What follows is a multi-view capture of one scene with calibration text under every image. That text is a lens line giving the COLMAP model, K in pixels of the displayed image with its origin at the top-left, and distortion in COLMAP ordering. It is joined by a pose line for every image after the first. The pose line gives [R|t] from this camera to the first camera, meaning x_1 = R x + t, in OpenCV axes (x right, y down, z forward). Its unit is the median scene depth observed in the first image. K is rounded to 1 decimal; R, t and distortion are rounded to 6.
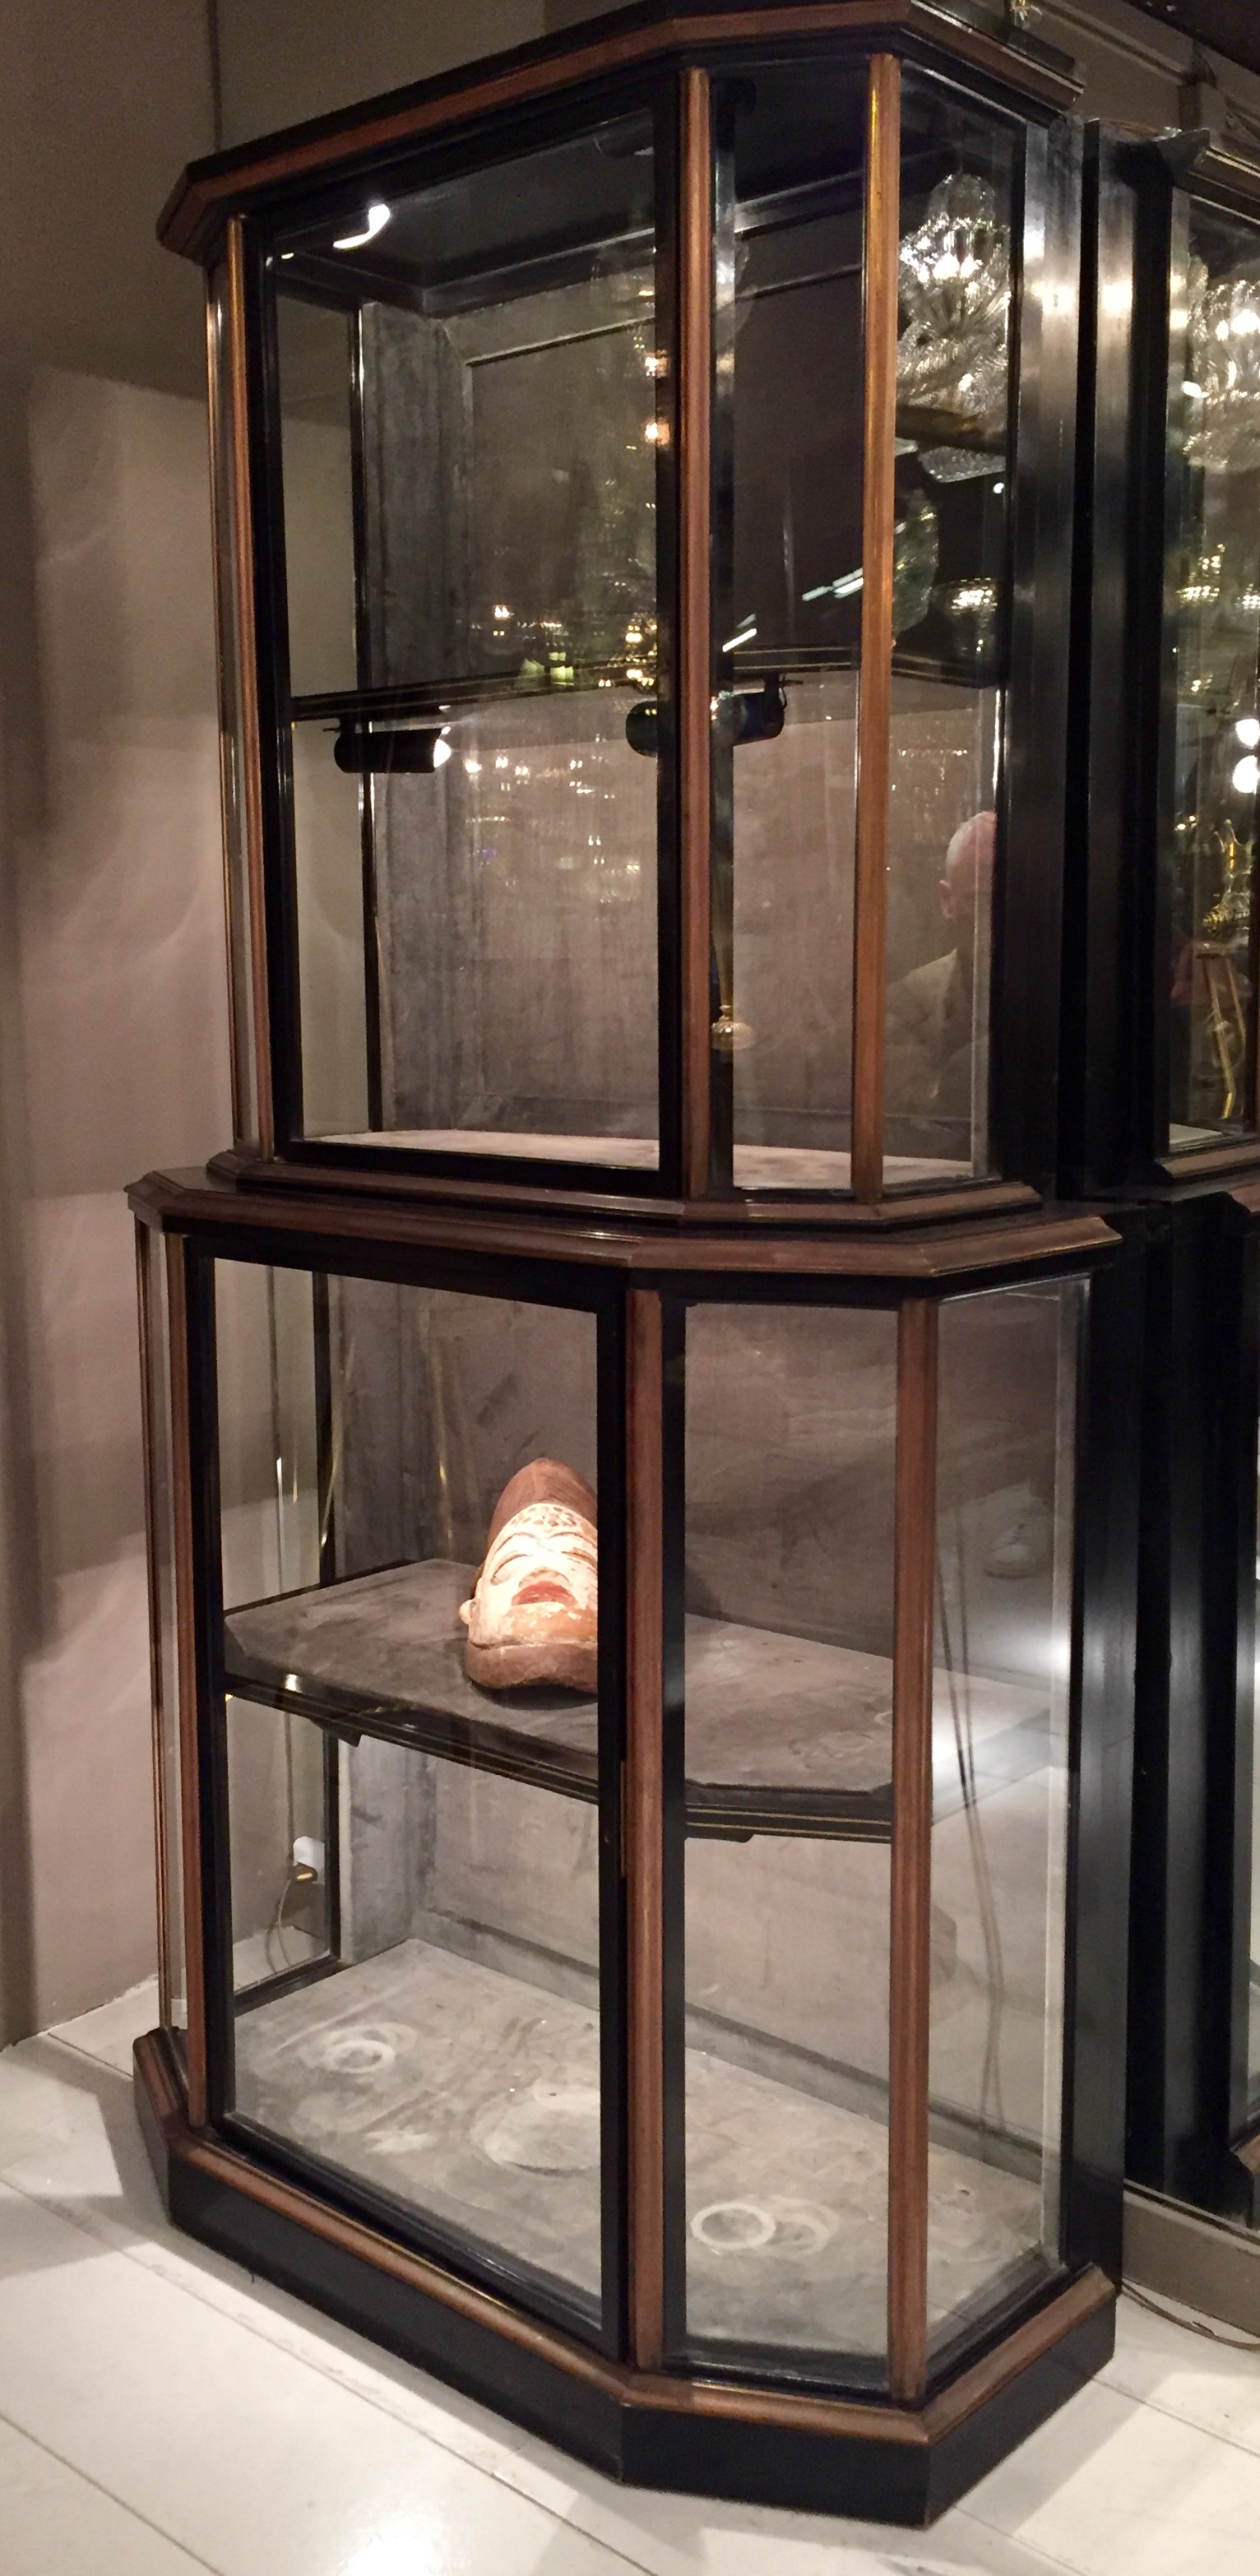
lens RADIAL K [[2330.3, 0, 634.8], [0, 2330.3, 1279.7], [0, 0, 1]] dist [0.067771, 0.009596]
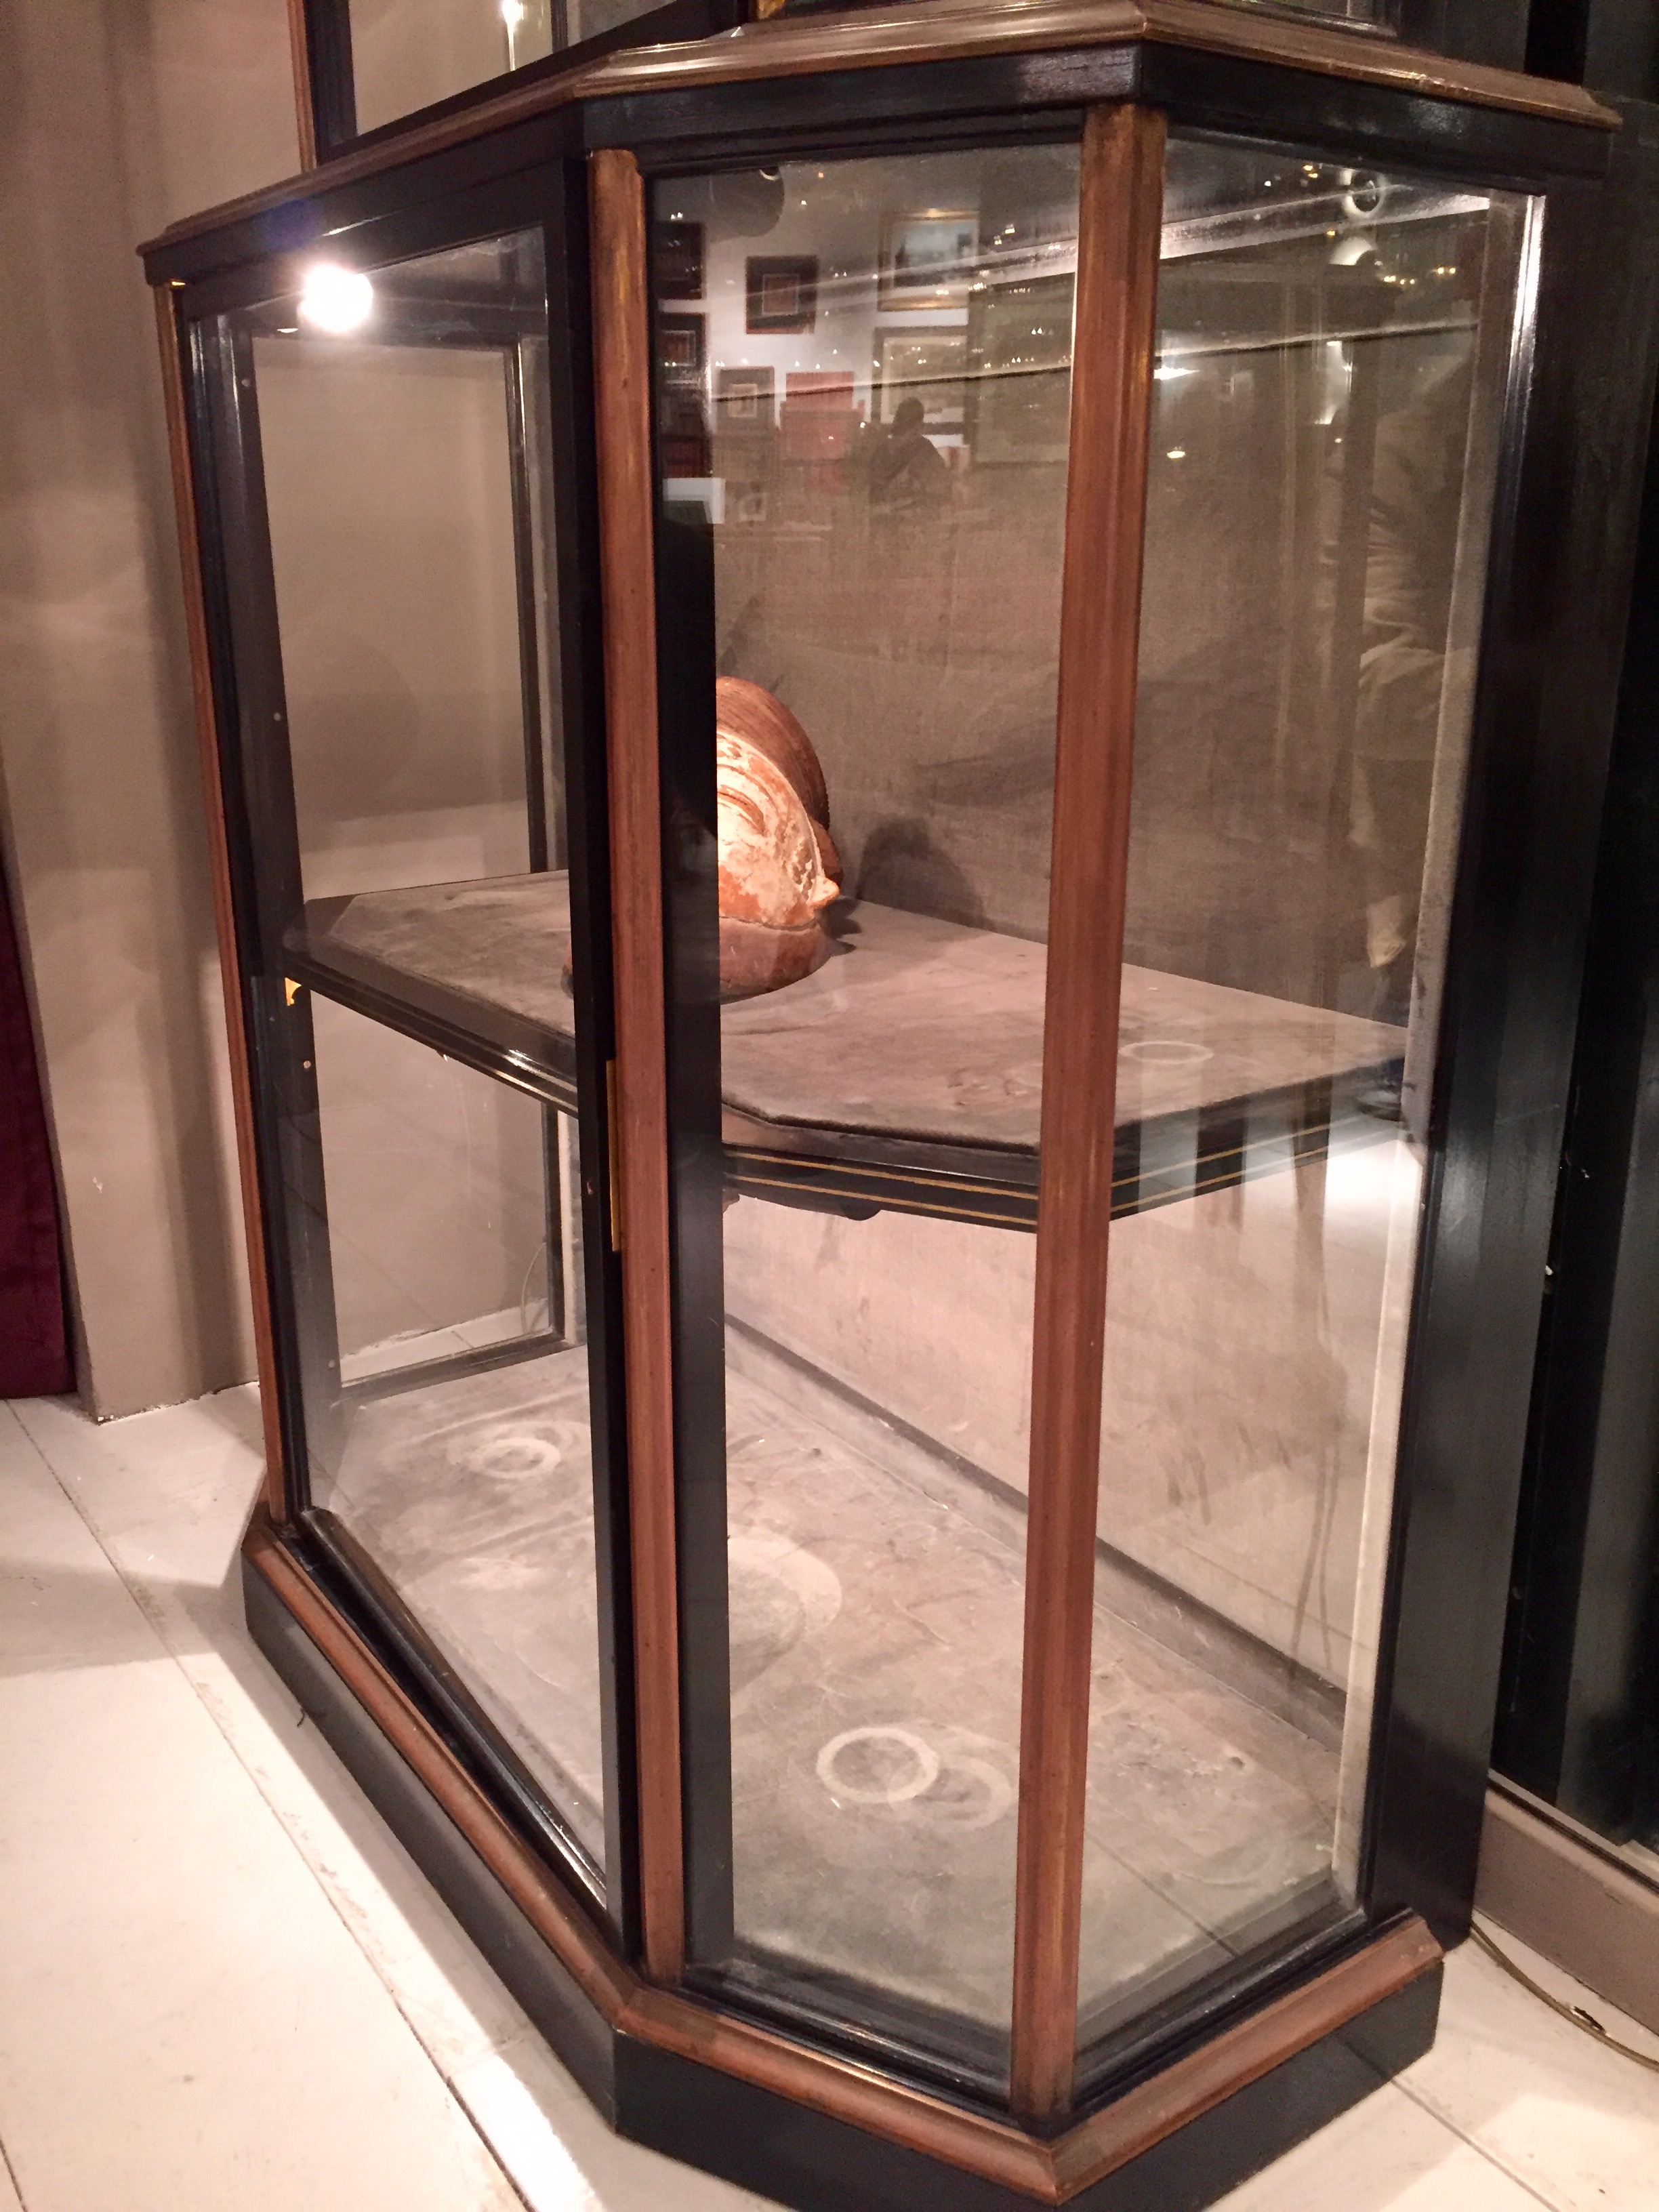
lens RADIAL K [[1903.0, 0, 825.9], [0, 1903.0, 1103.4], [0, 0, 1]] dist [0.050824, 0.000022]
pose [[0.973066, 0.072308, -0.218895, 0.132778], [-0.037465, 0.986515, 0.159328, 0.119494], [0.227464, -0.146836, 0.962652, 0.475447]]
